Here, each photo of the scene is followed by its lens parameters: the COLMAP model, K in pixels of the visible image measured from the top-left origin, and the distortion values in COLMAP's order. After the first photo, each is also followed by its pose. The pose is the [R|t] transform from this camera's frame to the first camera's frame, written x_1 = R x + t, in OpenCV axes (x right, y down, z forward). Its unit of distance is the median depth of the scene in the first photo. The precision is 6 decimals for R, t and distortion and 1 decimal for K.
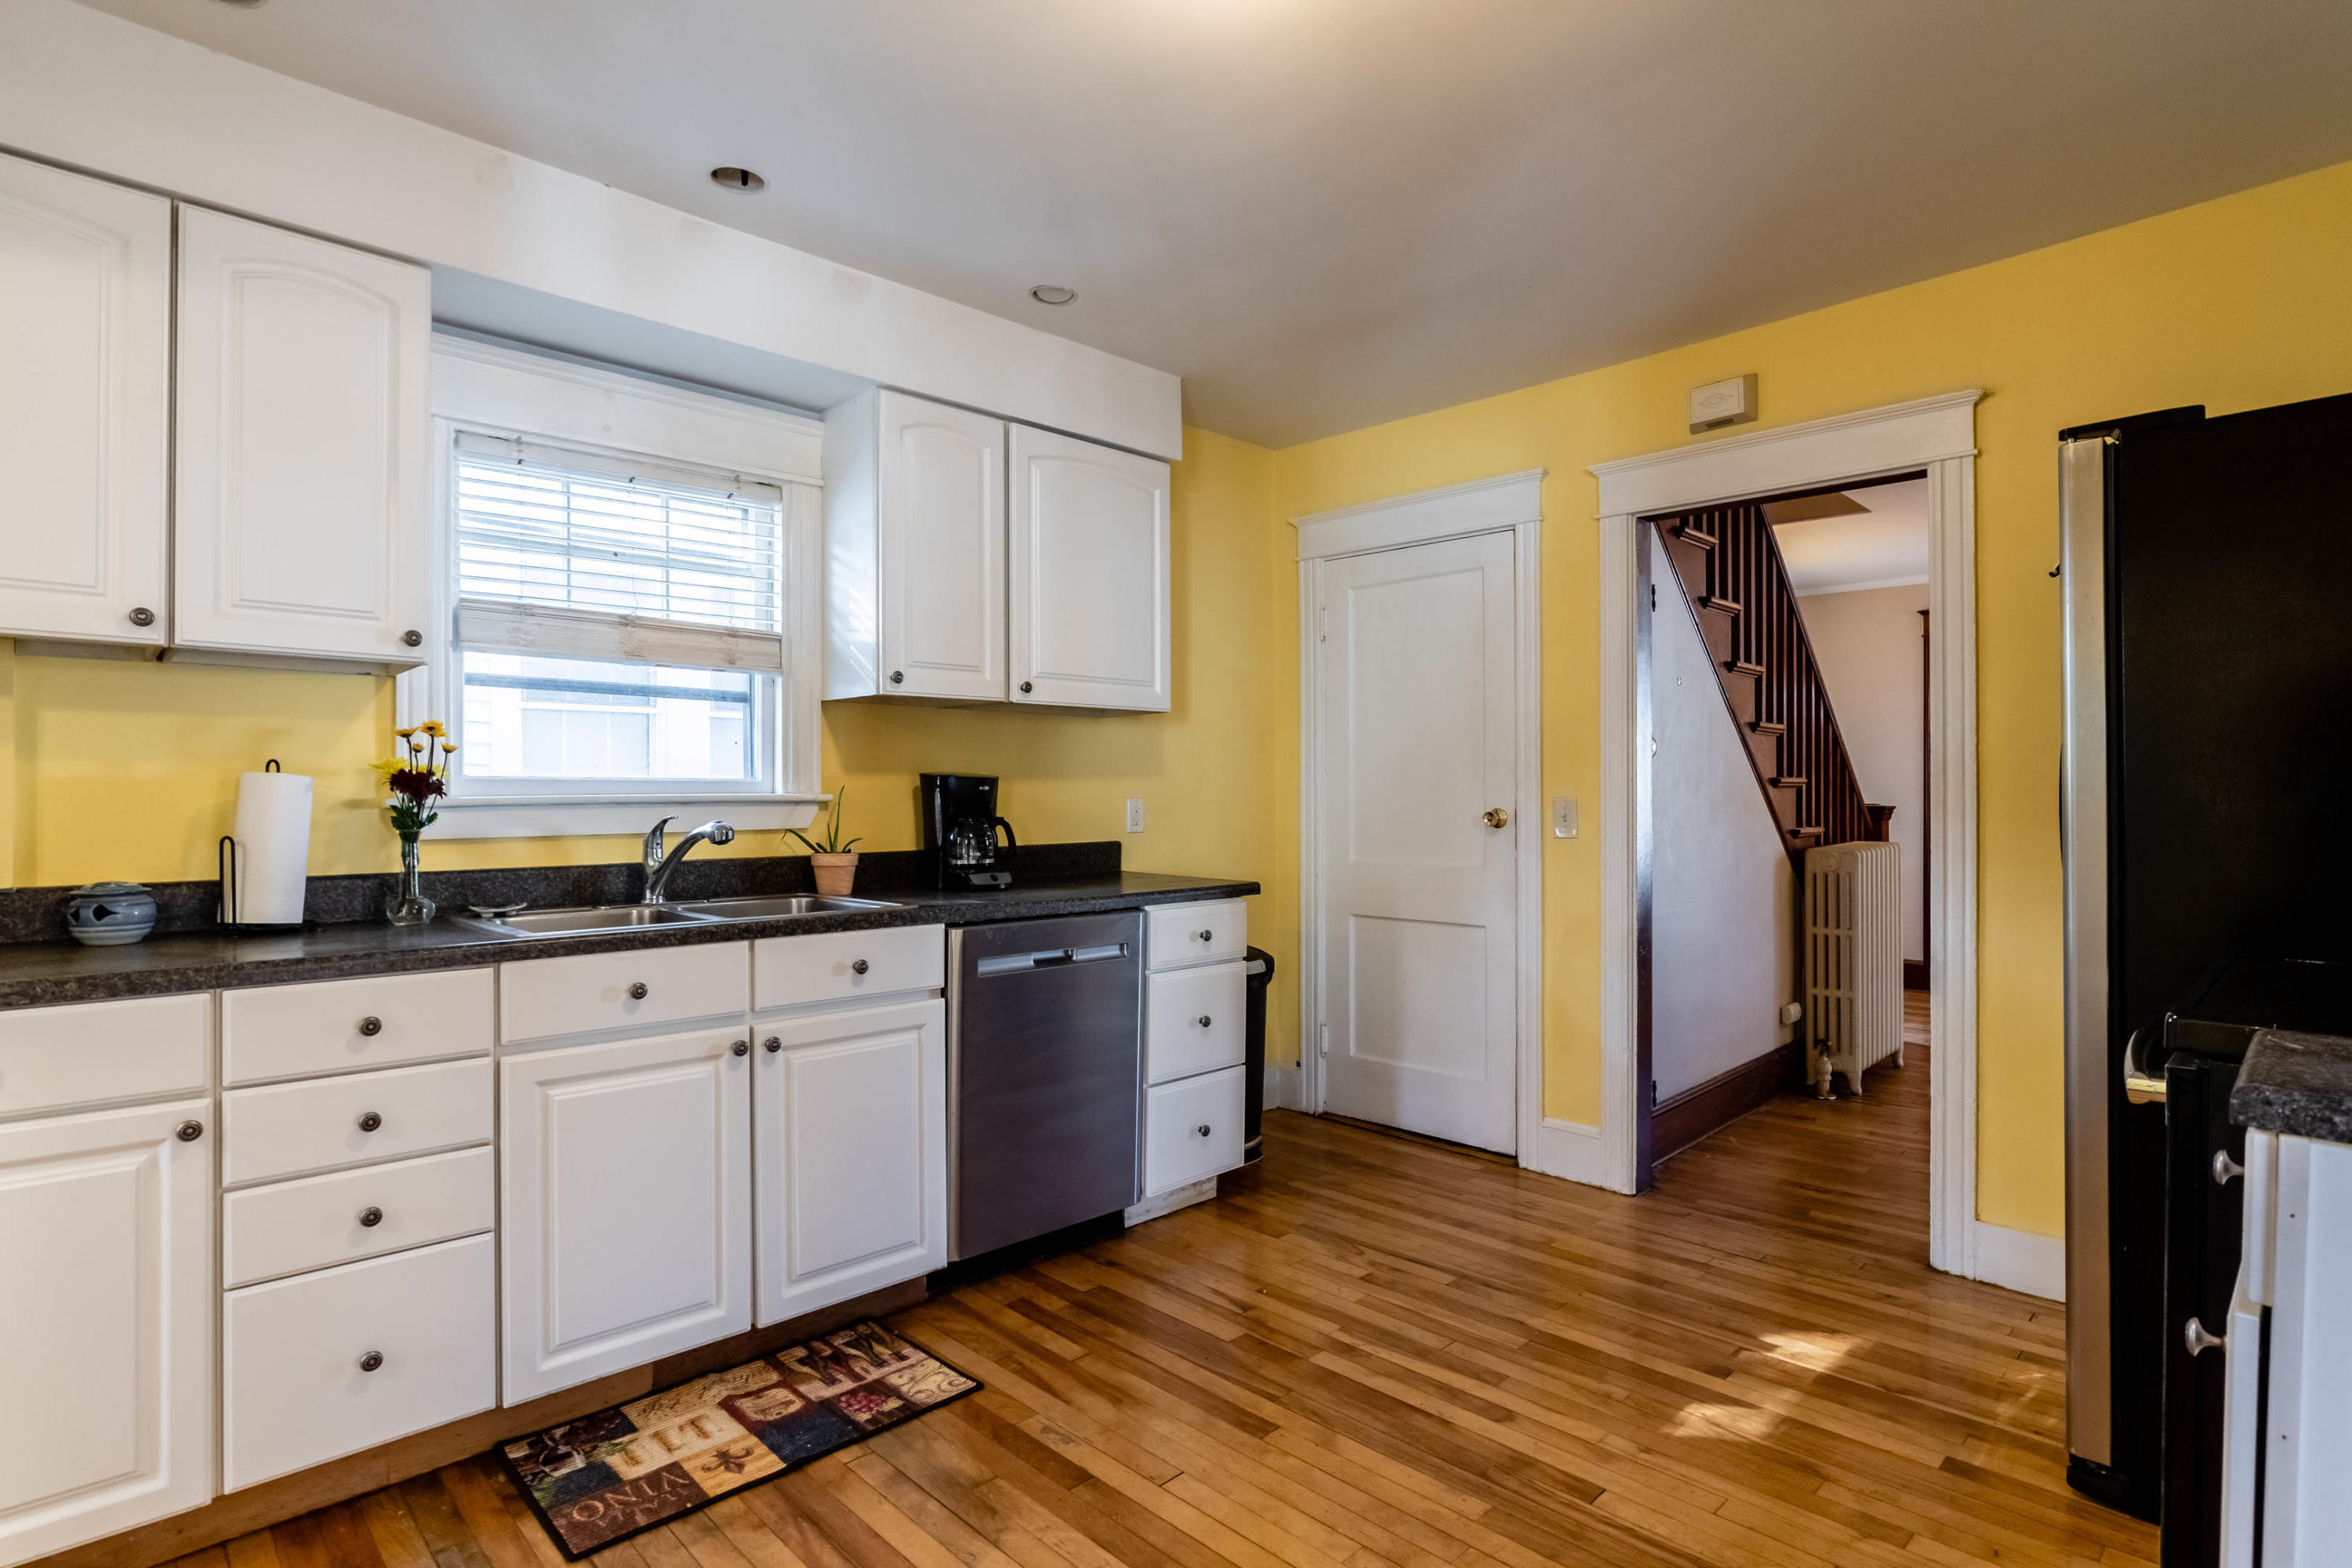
lens RADIAL K [[1189.4, 0, 1167.7], [0, 1189.4, 791.7], [0, 0, 1]] dist [-0.019663, 0.001089]
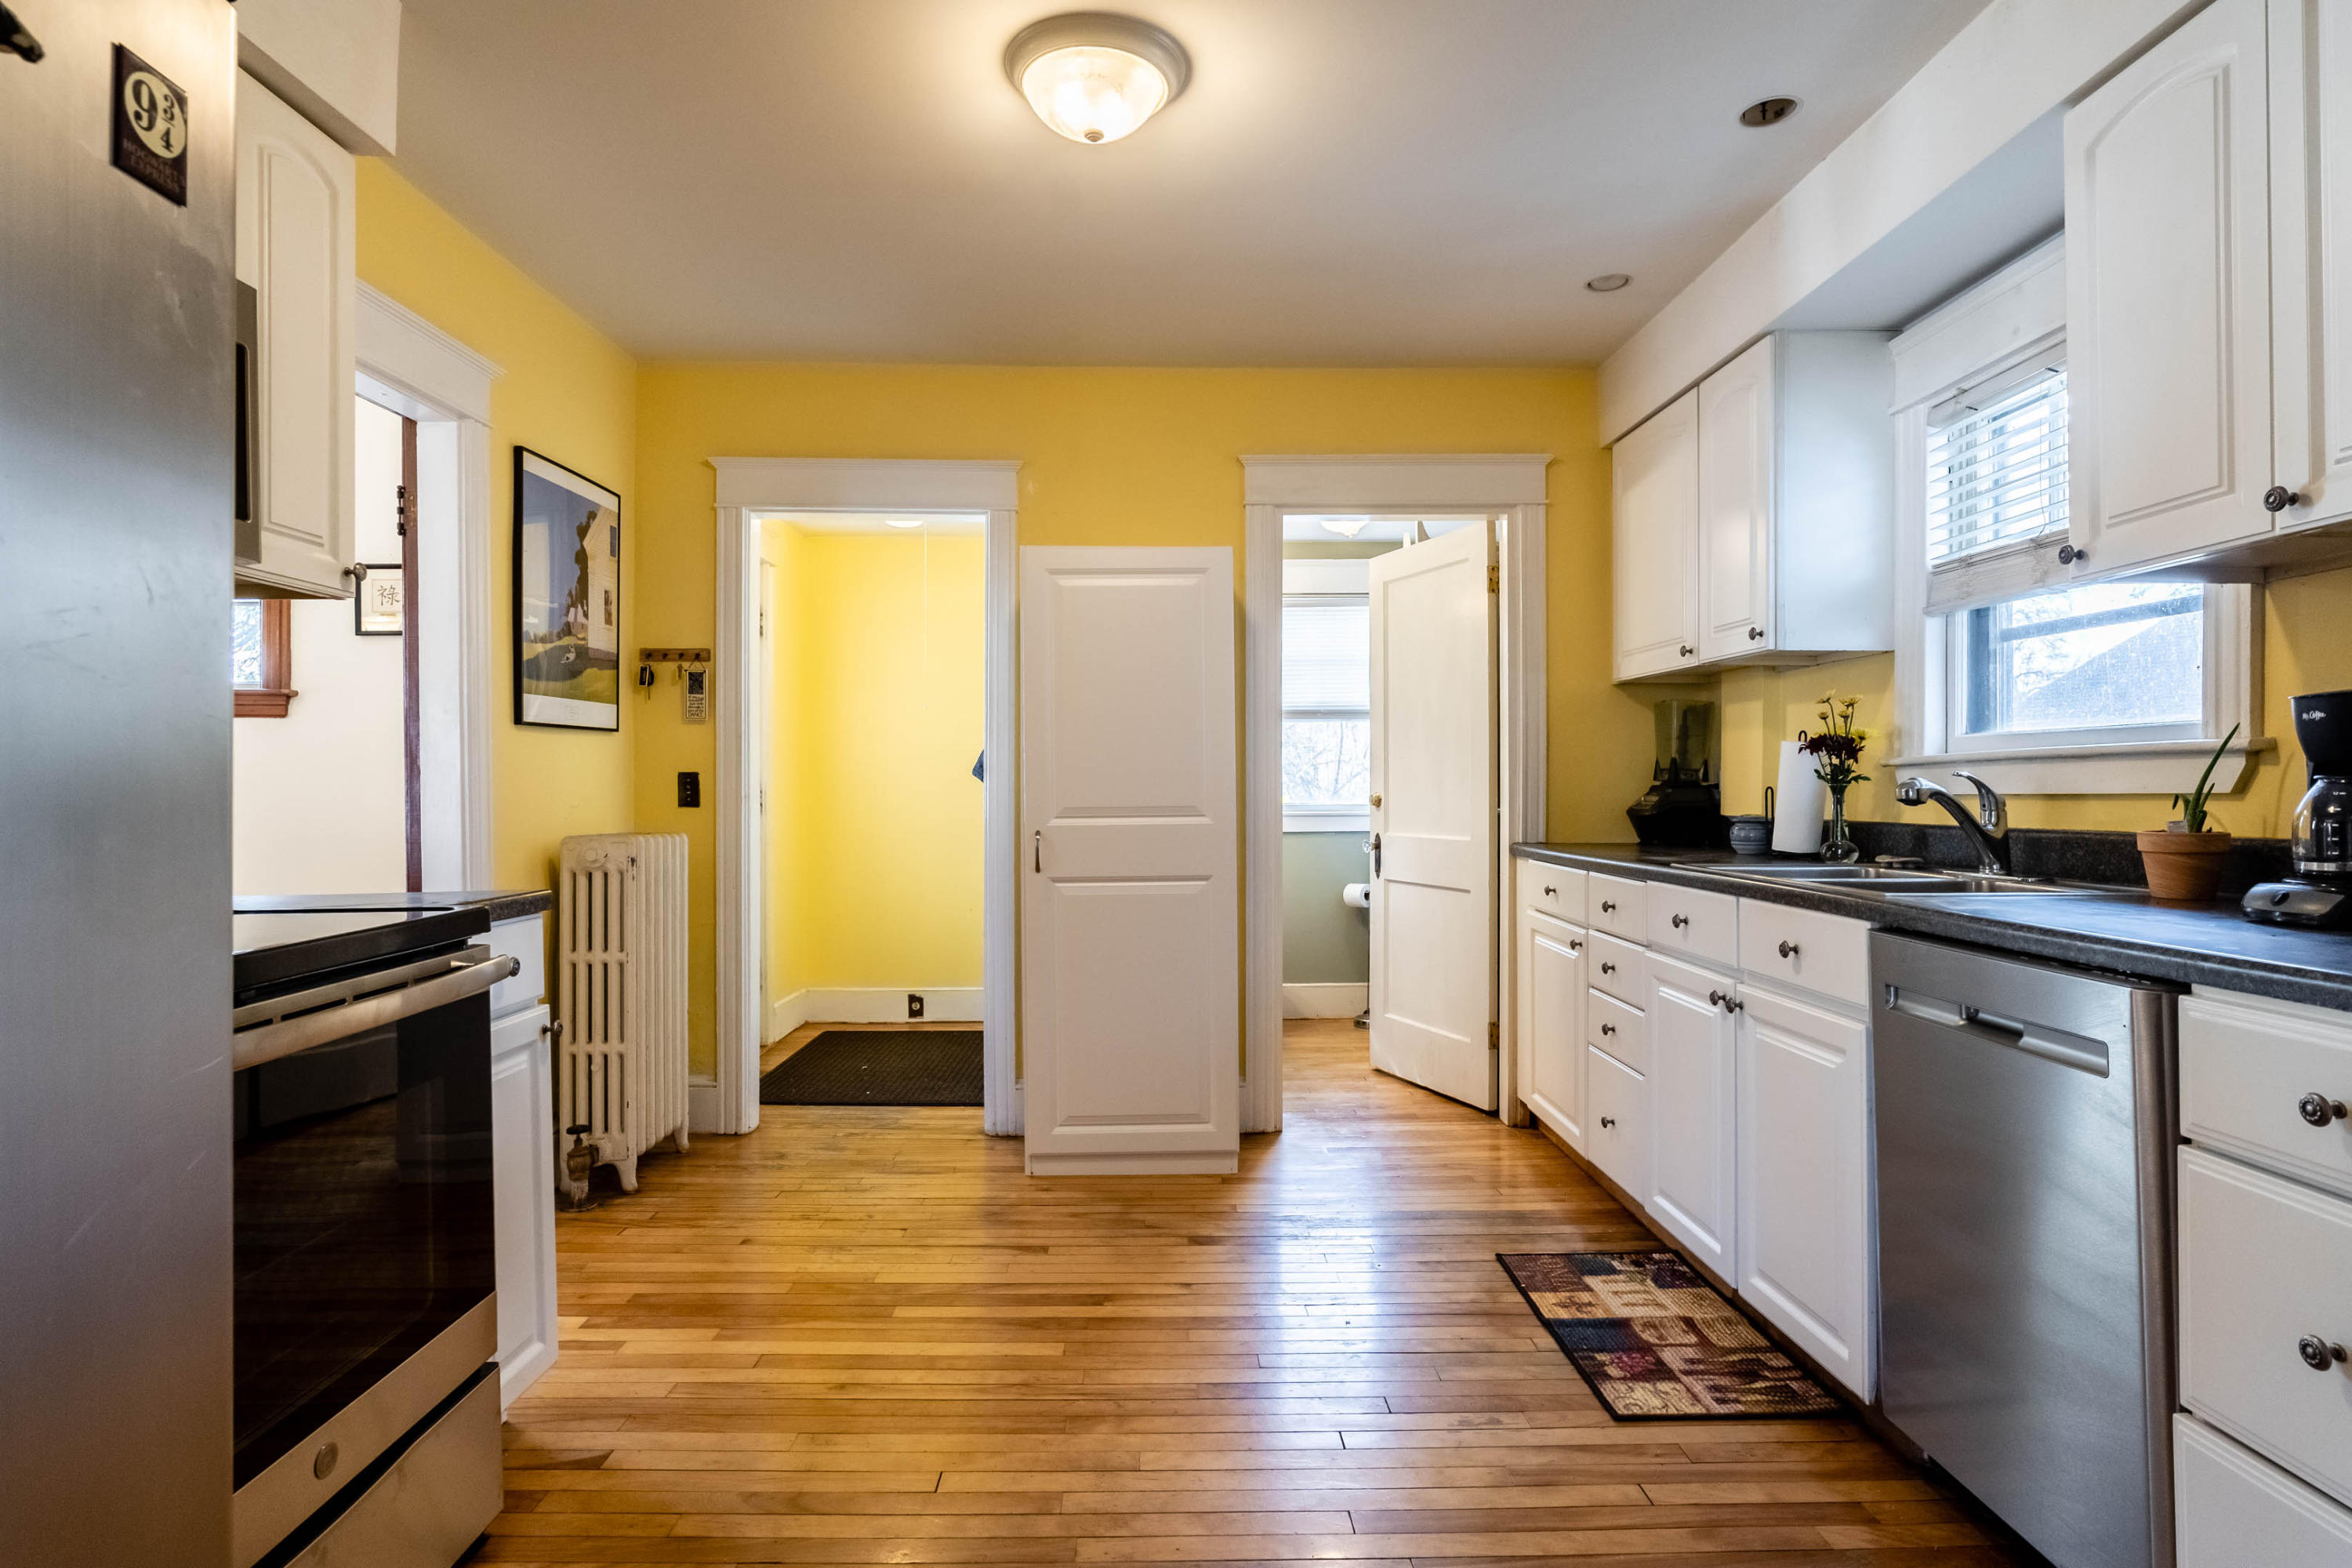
lens RADIAL K [[1189.4, 0, 1167.7], [0, 1189.4, 791.7], [0, 0, 1]] dist [-0.019663, 0.001089]
pose [[-0.684090, 0.005143, -0.729379, 0.544047], [0.003893, 0.999987, 0.003399, 0.026134], [0.729387, -0.000514, -0.684101, 1.045717]]
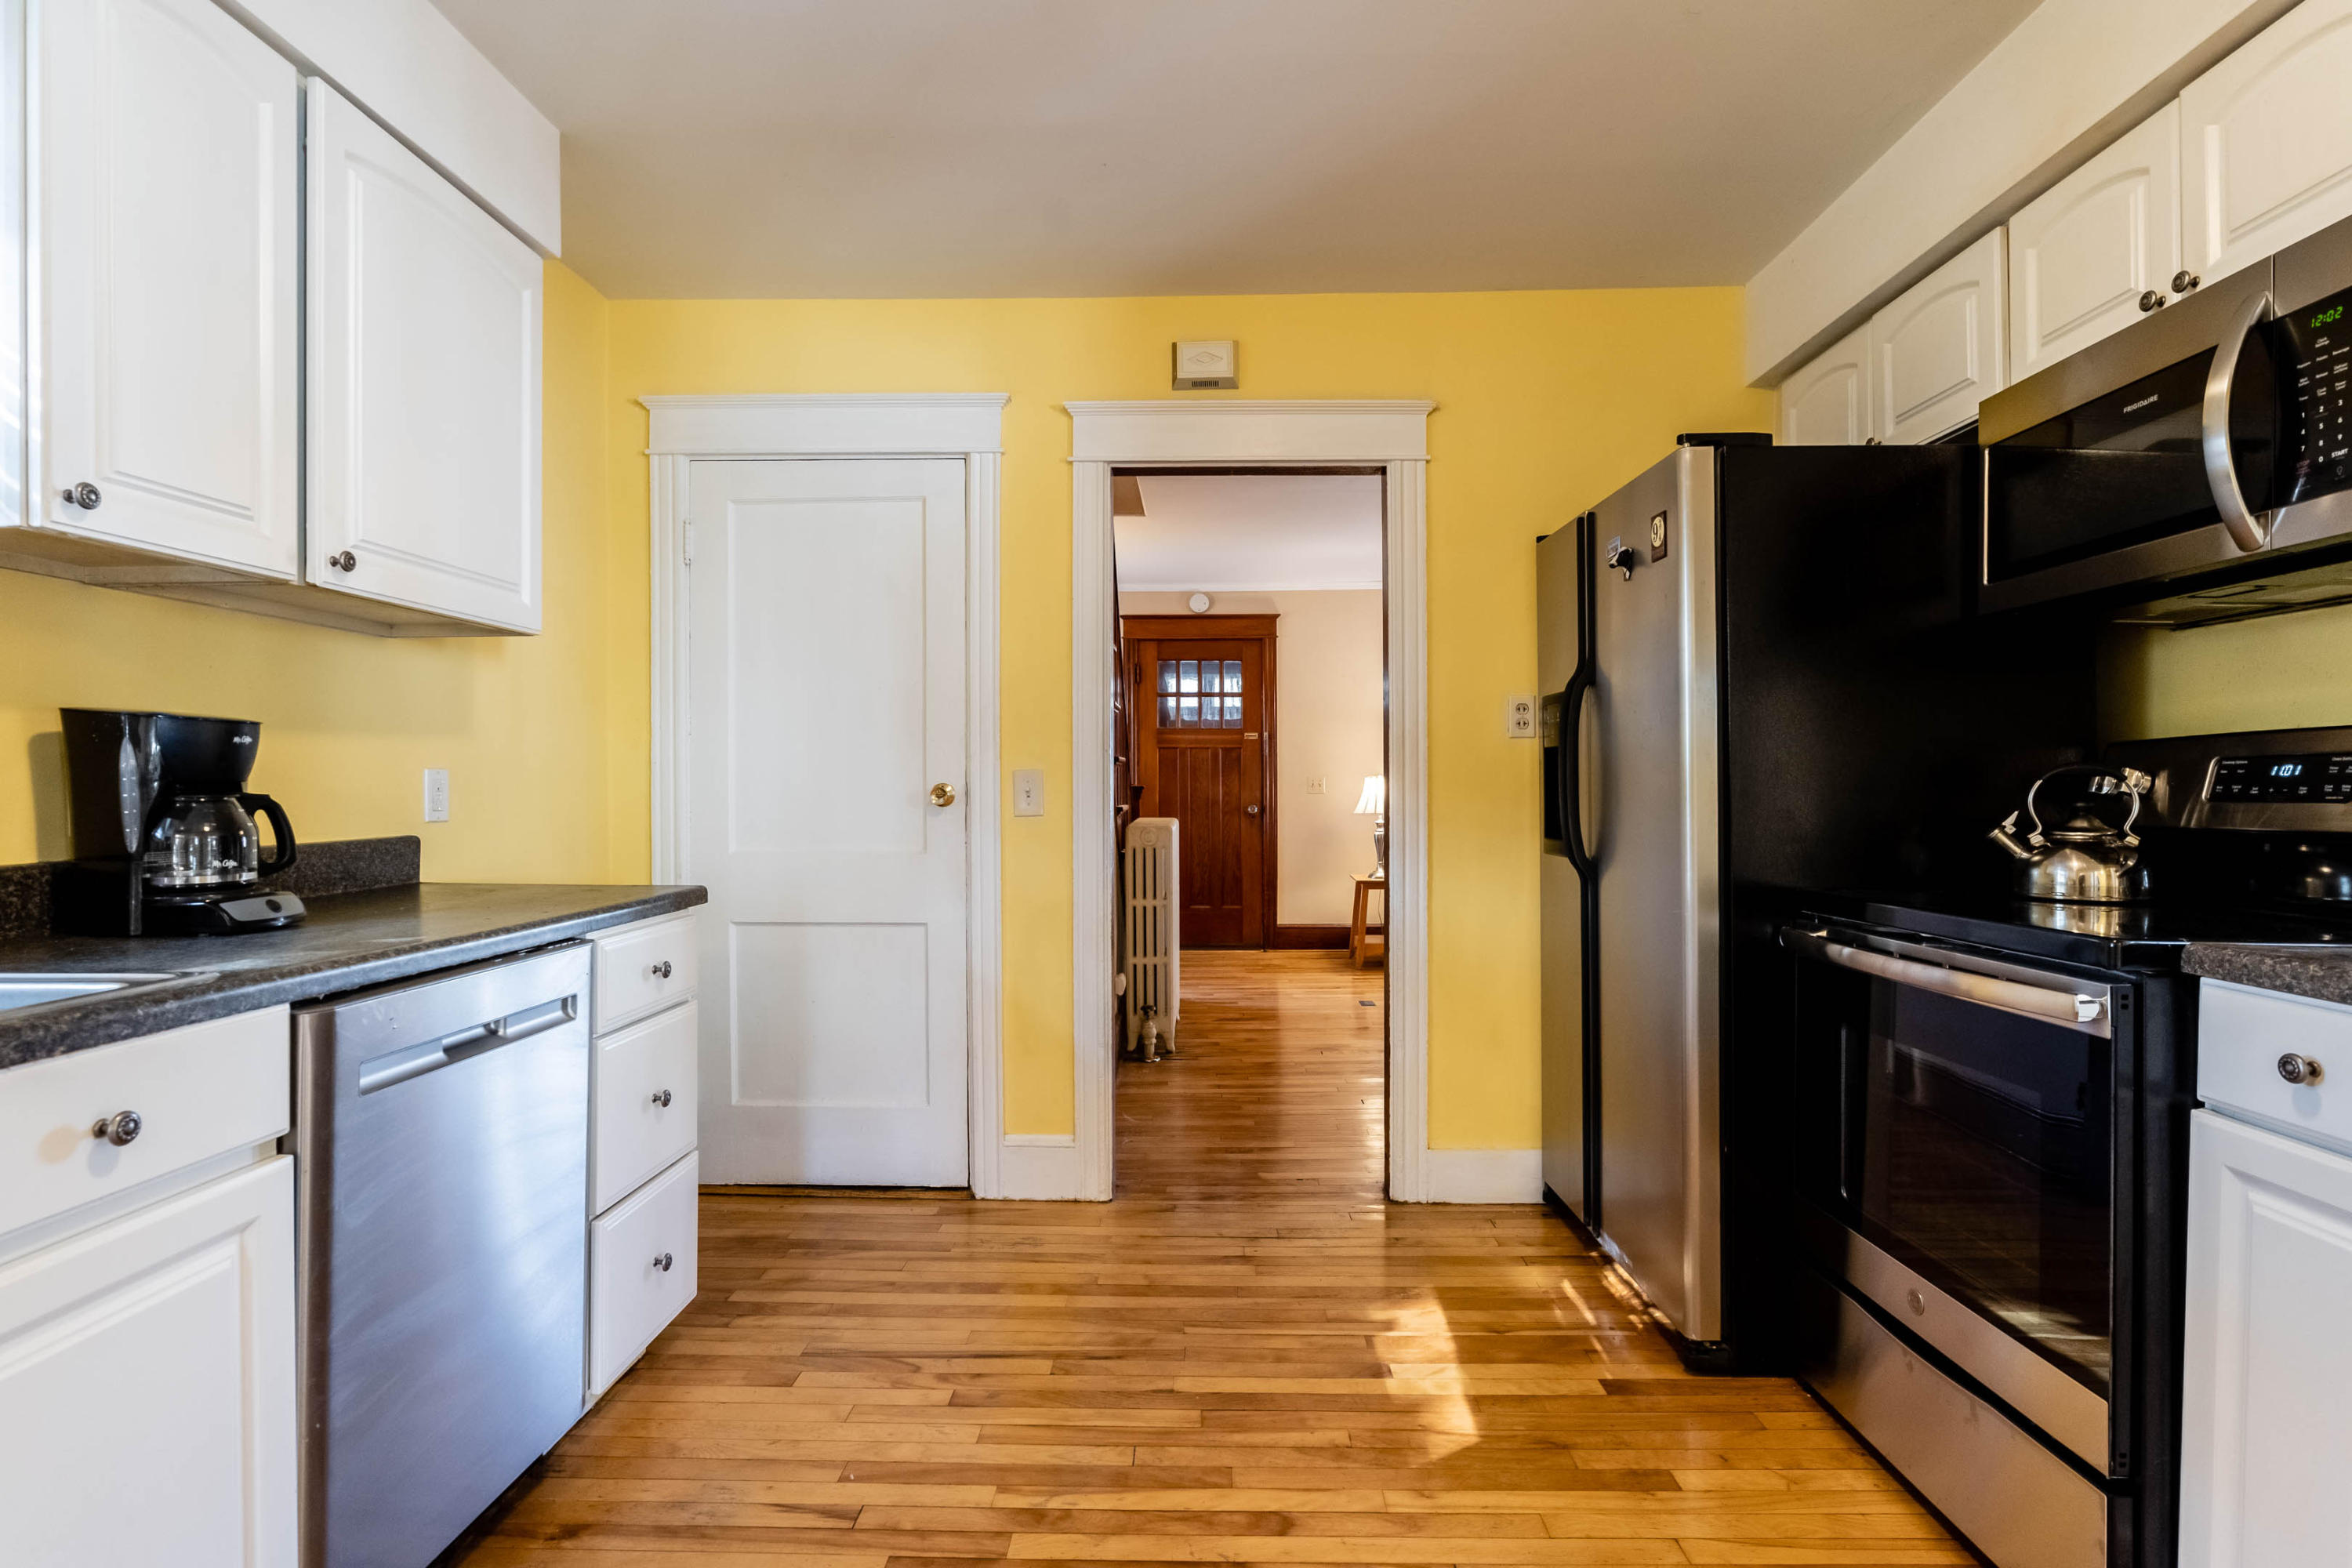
lens RADIAL K [[1161.8, 0, 1176.0], [0, 1161.8, 784.0], [0, 0, 1]] dist [-0.040746, 0.020367]
pose [[0.710884, 0.000446, 0.703309, -0.227269], [-0.000617, 1.000000, -0.000011, 0.017474], [-0.703309, -0.000426, 0.710884, 0.355379]]
